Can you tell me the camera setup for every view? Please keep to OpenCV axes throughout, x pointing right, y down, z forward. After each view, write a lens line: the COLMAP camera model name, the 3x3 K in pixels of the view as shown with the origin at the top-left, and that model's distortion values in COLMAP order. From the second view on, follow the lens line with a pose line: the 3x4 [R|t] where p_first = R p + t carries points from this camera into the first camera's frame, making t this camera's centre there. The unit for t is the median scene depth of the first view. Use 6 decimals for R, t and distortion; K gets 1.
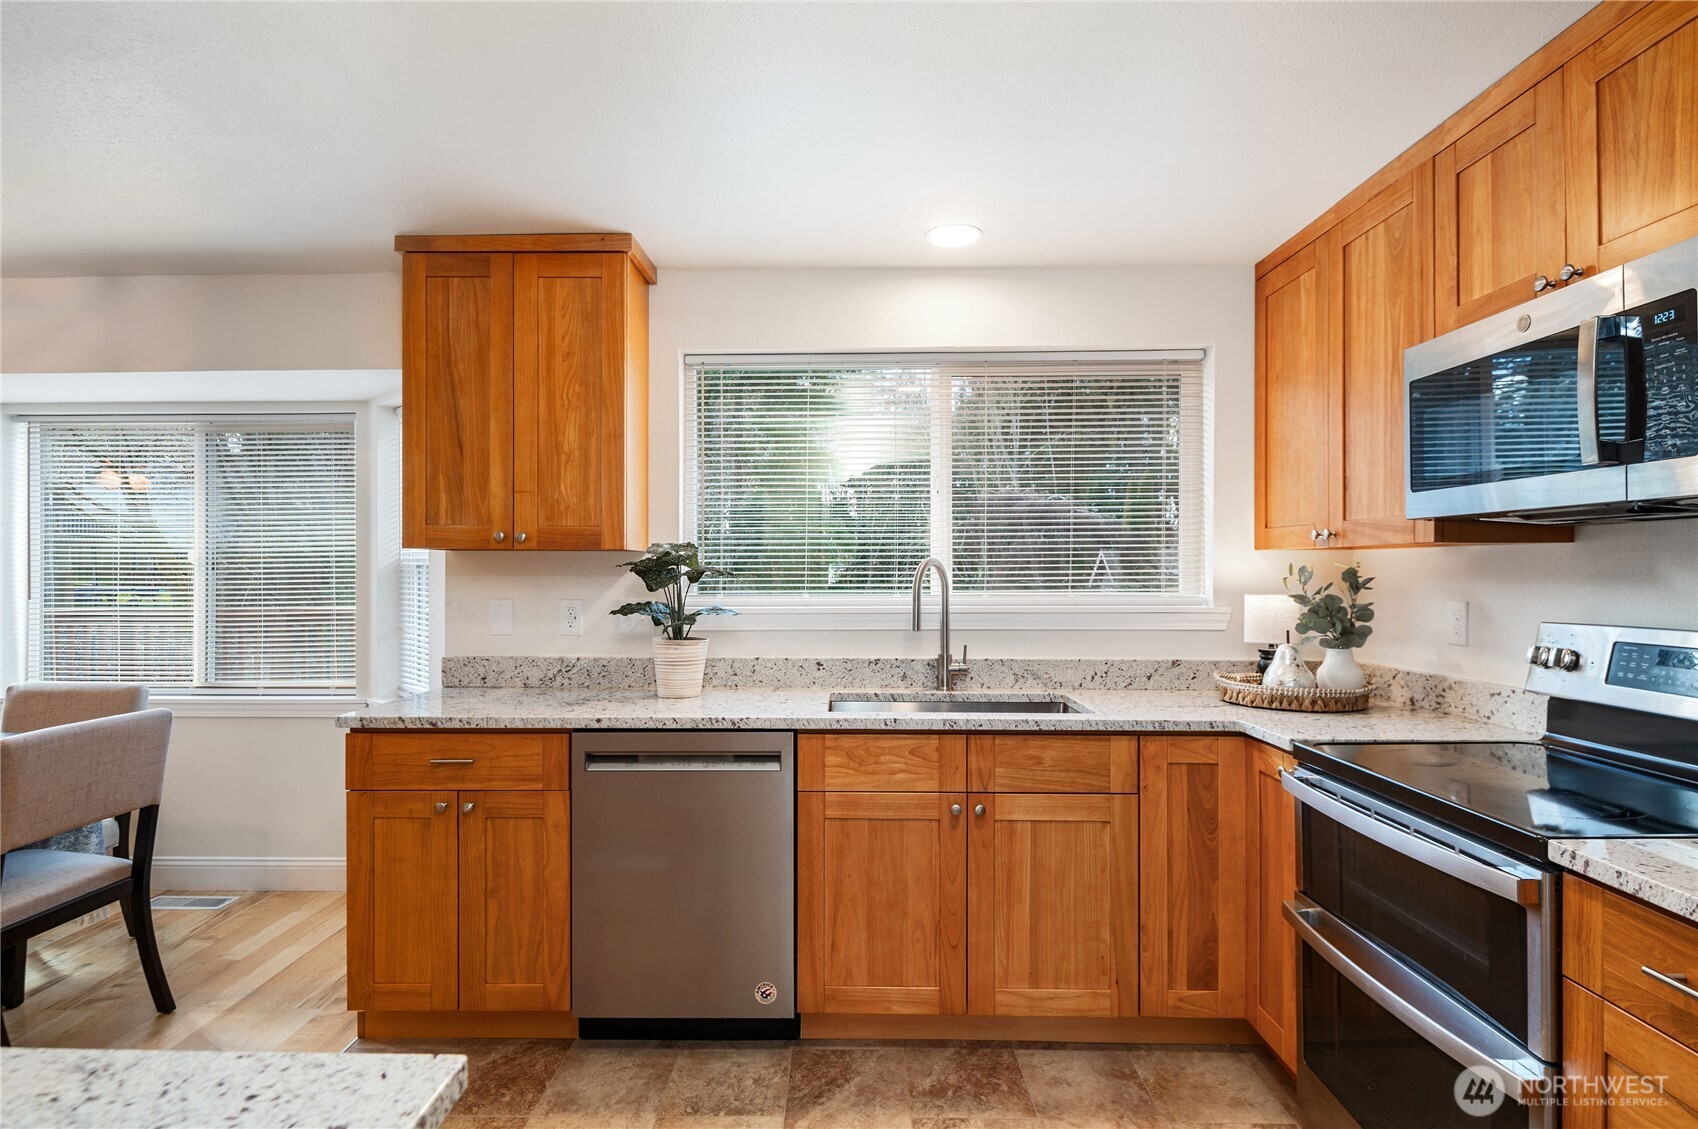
lens RADIAL K [[880.1, 0, 836.6], [0, 880.1, 570.4], [0, 0, 1]] dist [0.001118, -0.005338]
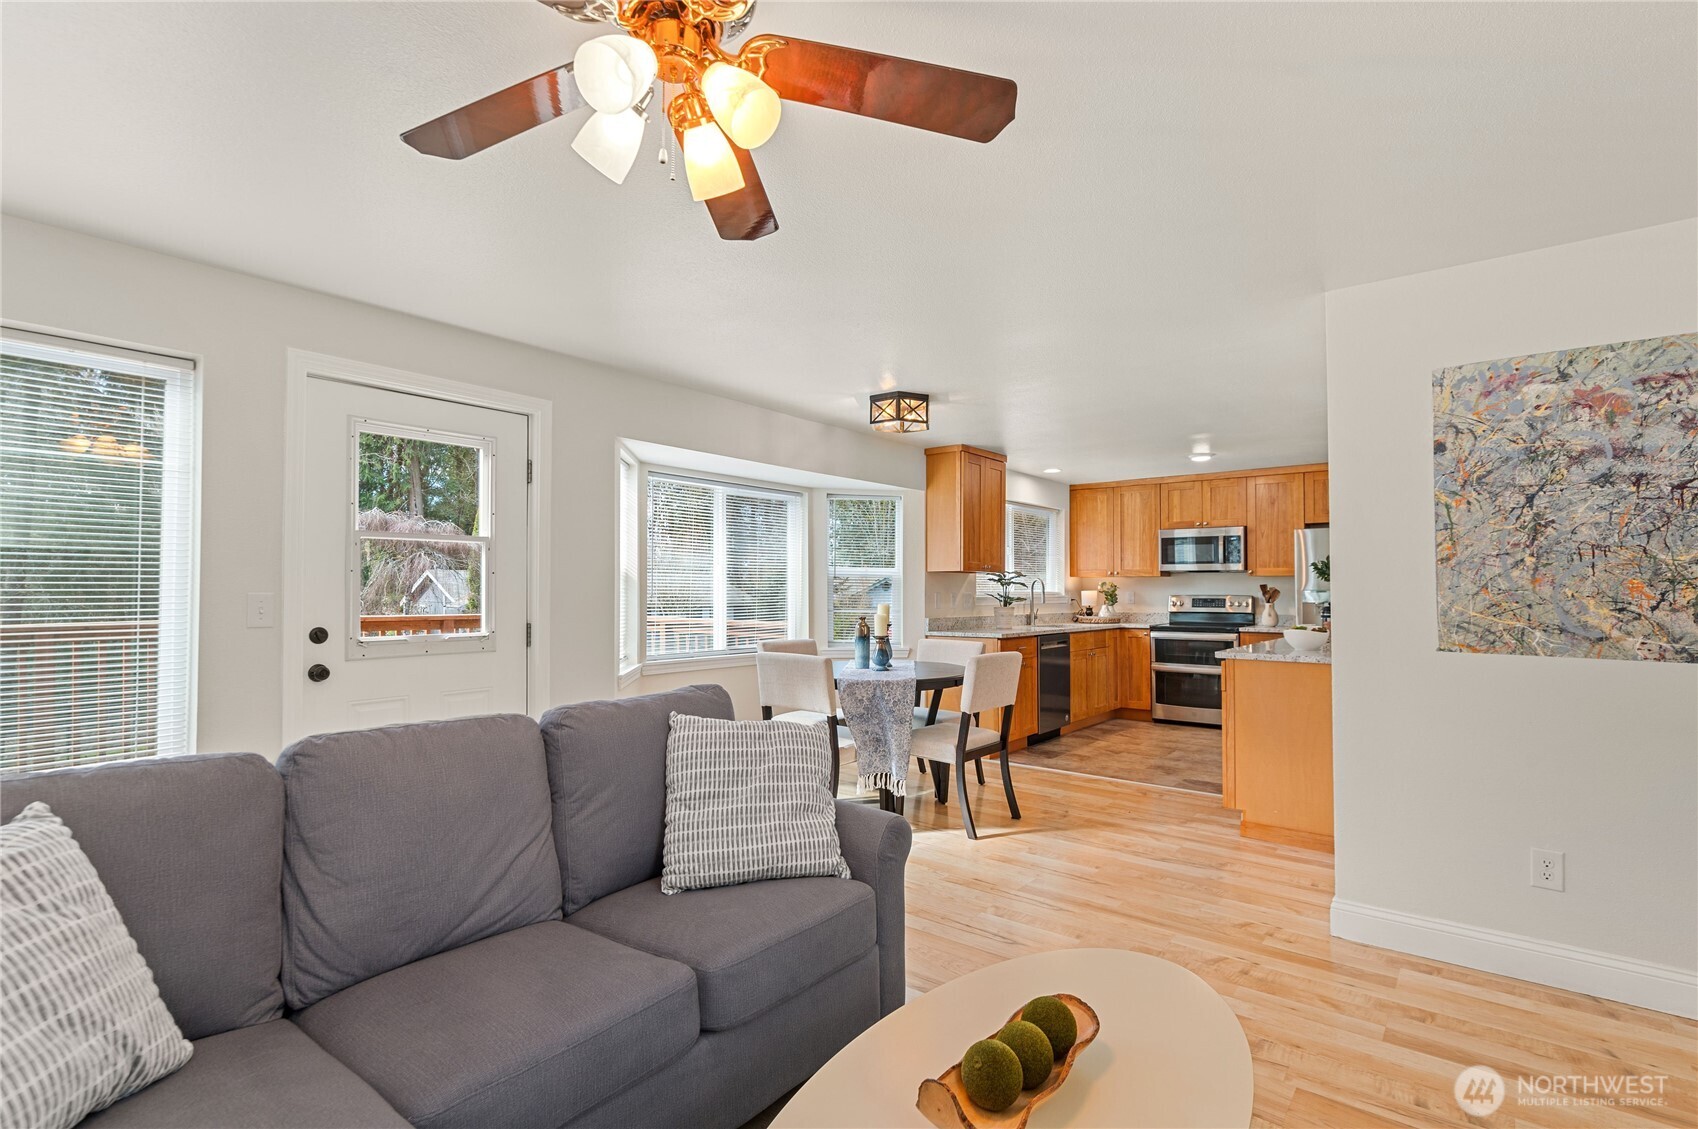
lens RADIAL K [[797.0, 0, 820.1], [0, 797.0, 574.0], [0, 0, 1]] dist [-0.005447, -0.004371]
pose [[0.632423, 0.019094, 0.774388, -2.809416], [-0.003133, 0.999751, -0.022092, 0.039432], [-0.774617, 0.011545, 0.632326, -0.117230]]
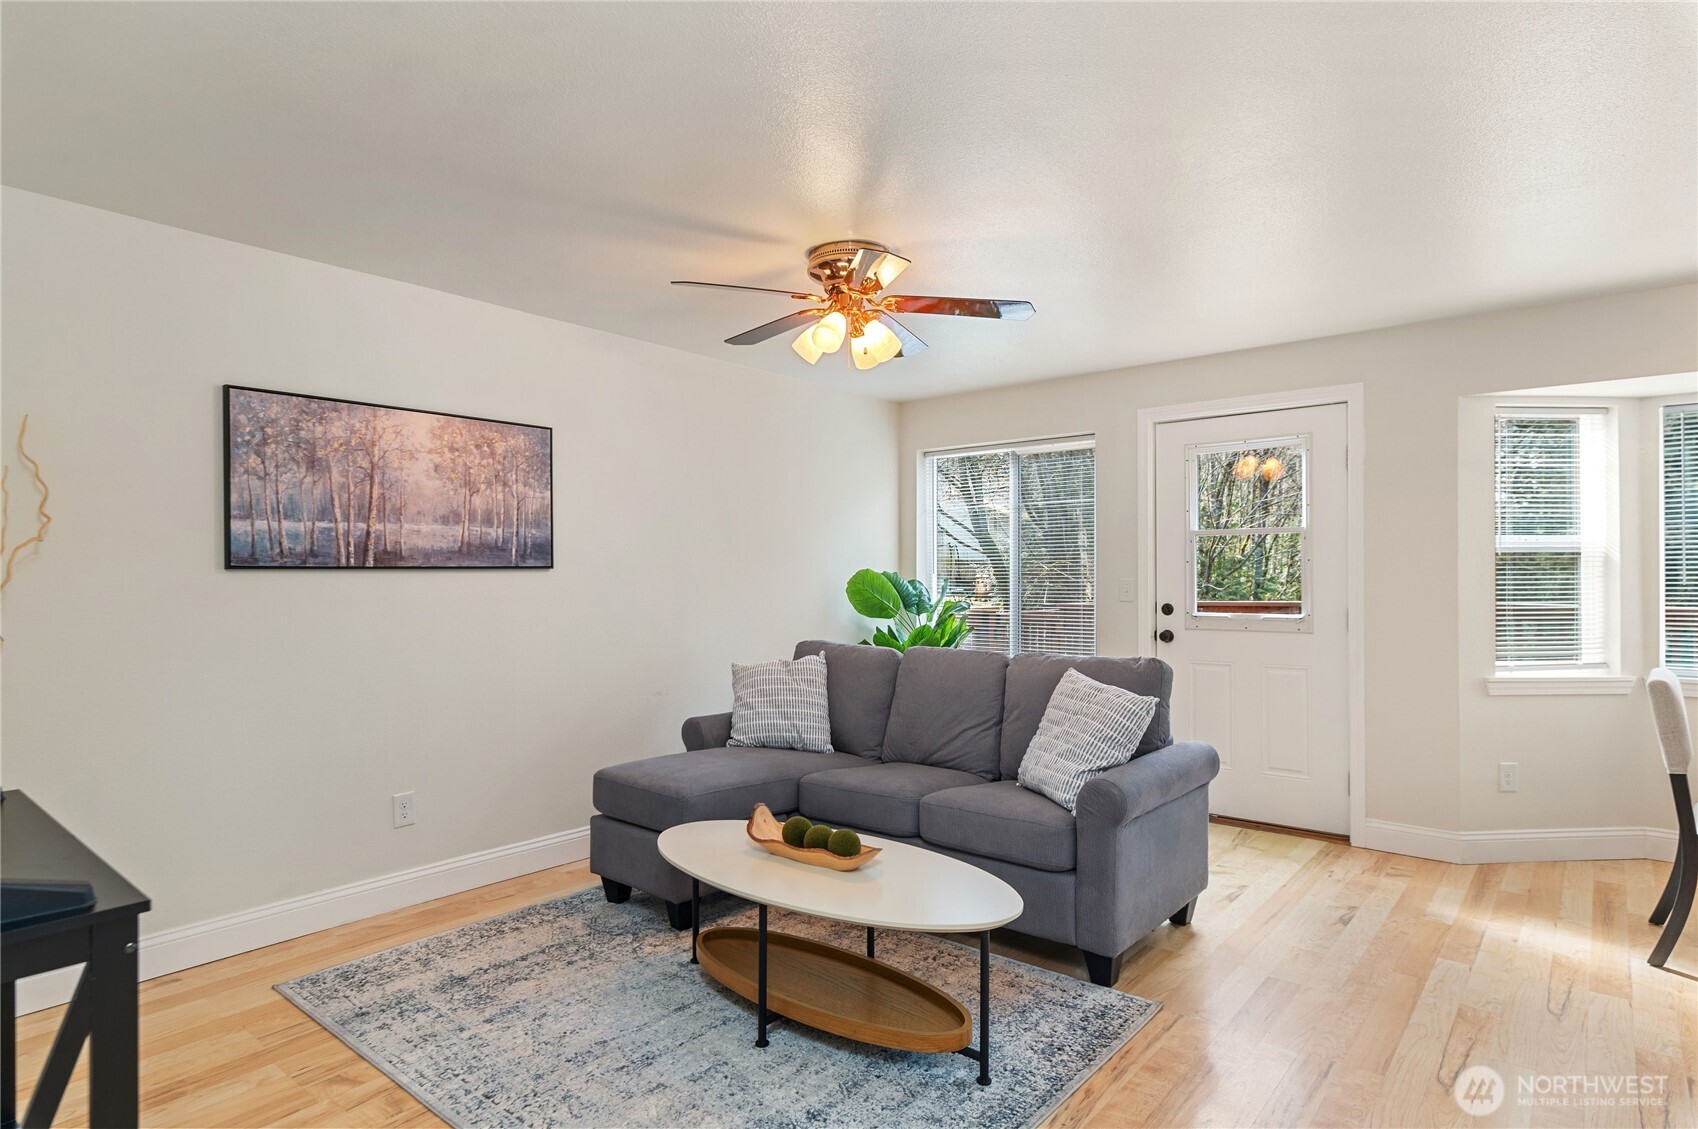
lens RADIAL K [[938.3, 0, 841.4], [0, 938.3, 571.0], [0, 0, 1]] dist [0.007501, -0.000253]
pose [[0.780204, -0.001553, -0.625524, -1.577503], [-0.000628, 0.999994, -0.003267, 0.035811], [0.625525, 0.002942, 0.780198, -0.755768]]
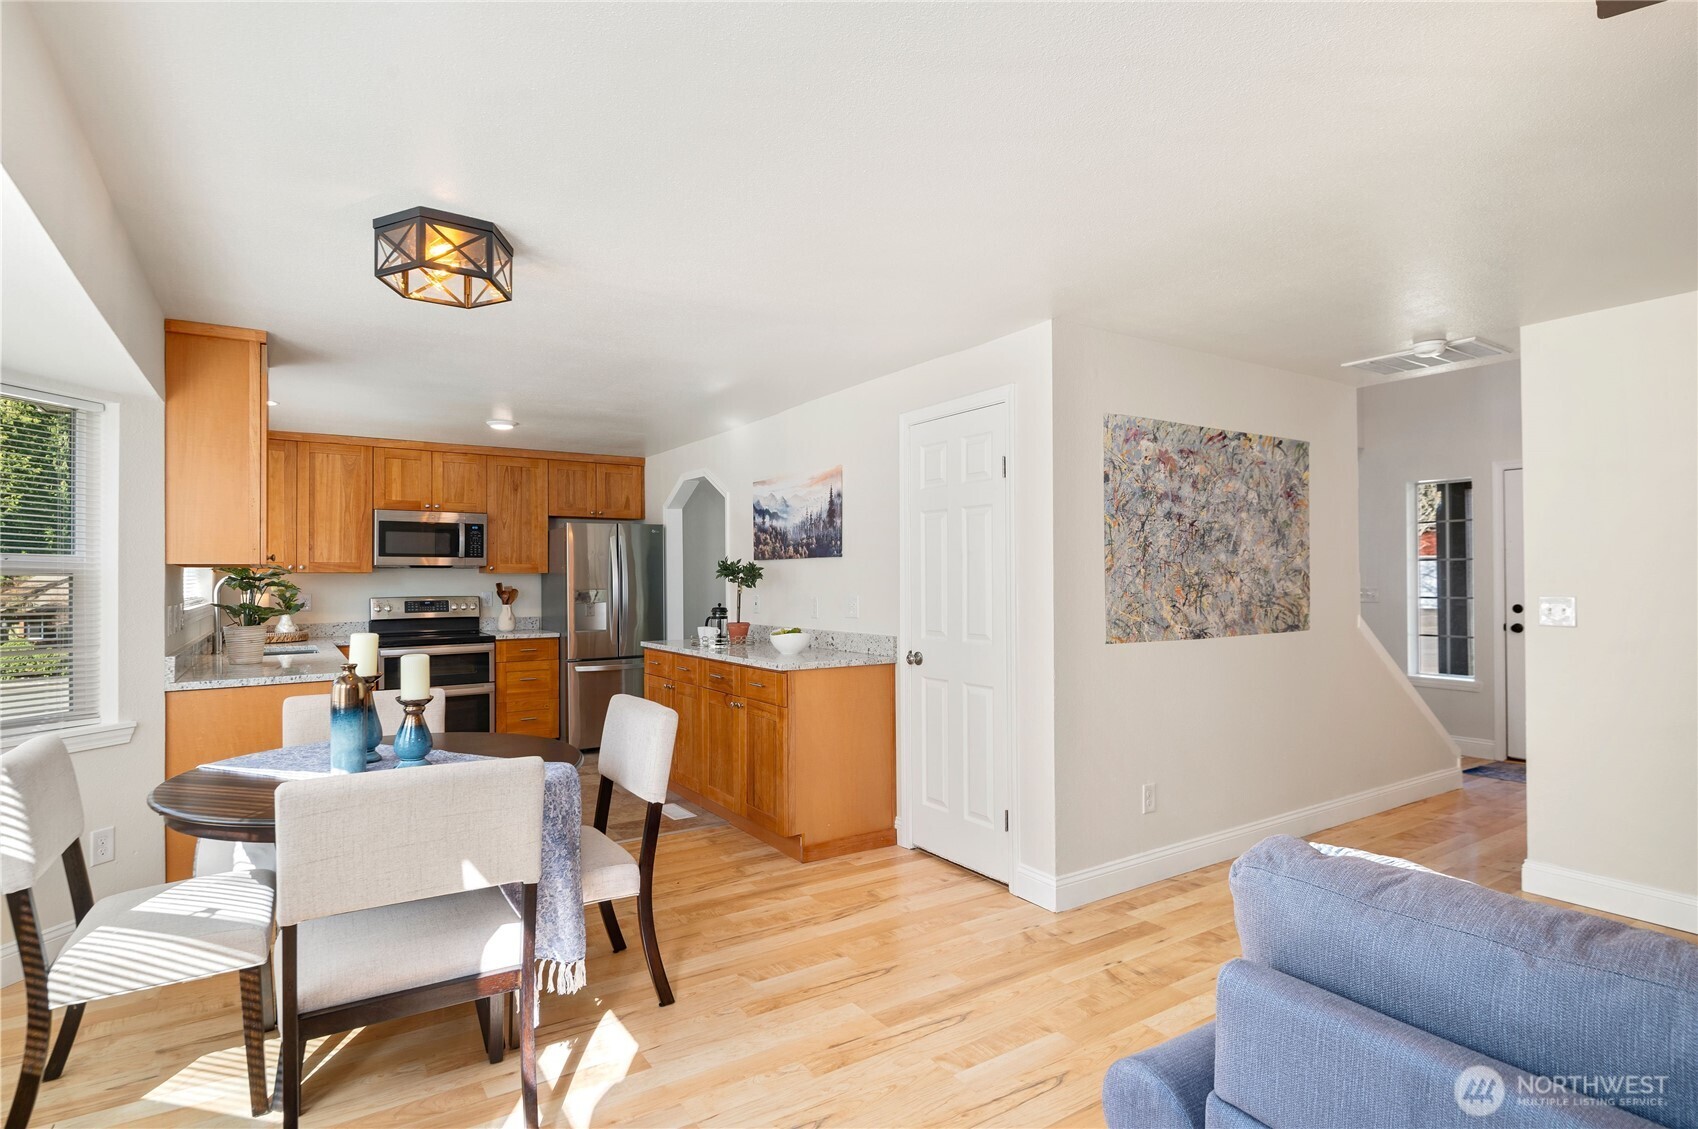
lens RADIAL K [[874.1, 0, 849.2], [0, 874.1, 568.4], [0, 0, 1]] dist [0.006753, -0.009642]
pose [[-0.563072, 0.015524, 0.826262, -2.381469], [0.007650, 0.999879, -0.013573, 0.006788], [-0.826372, -0.001322, -0.563122, 1.157099]]
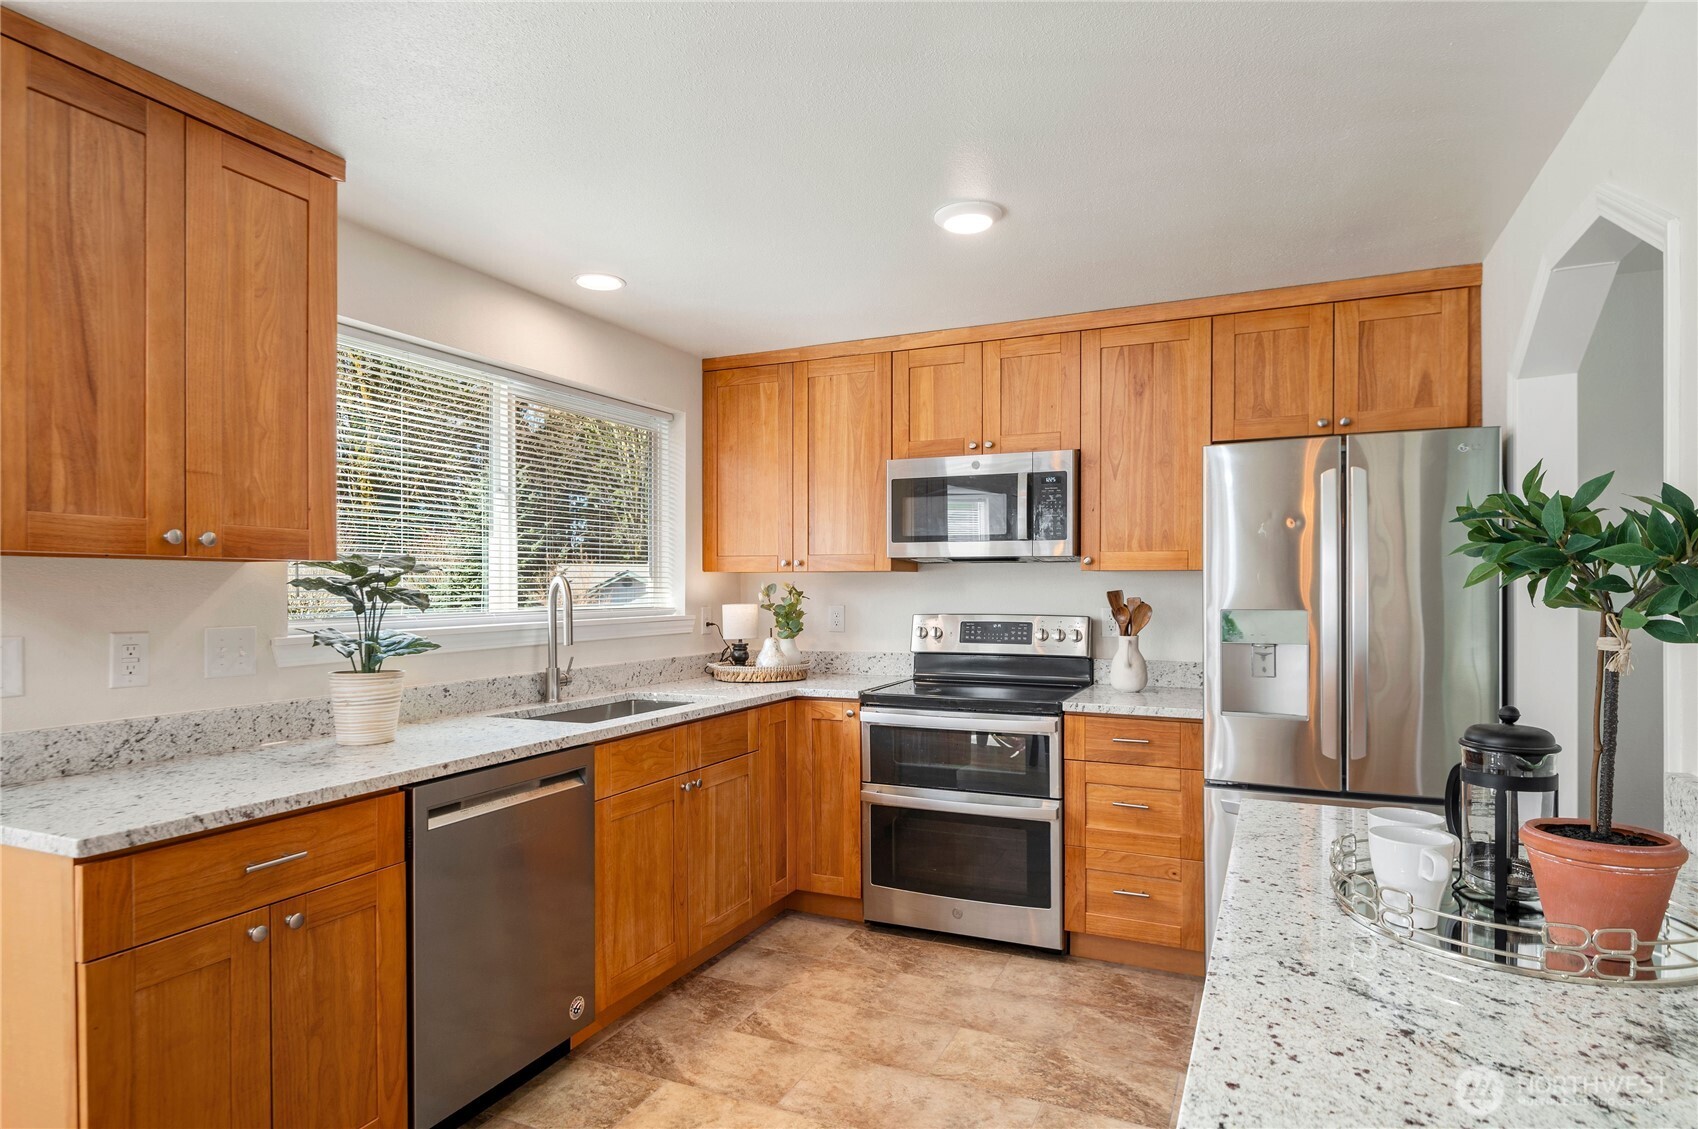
lens RADIAL K [[938.3, 0, 839.9], [0, 938.3, 590.0], [0, 0, 1]] dist [0.007501, -0.000253]
pose [[0.405628, -0.003931, 0.914030, -0.928908], [0.001392, 0.999992, 0.003683, -0.000832], [-0.914037, -0.000222, 0.405631, 0.286118]]
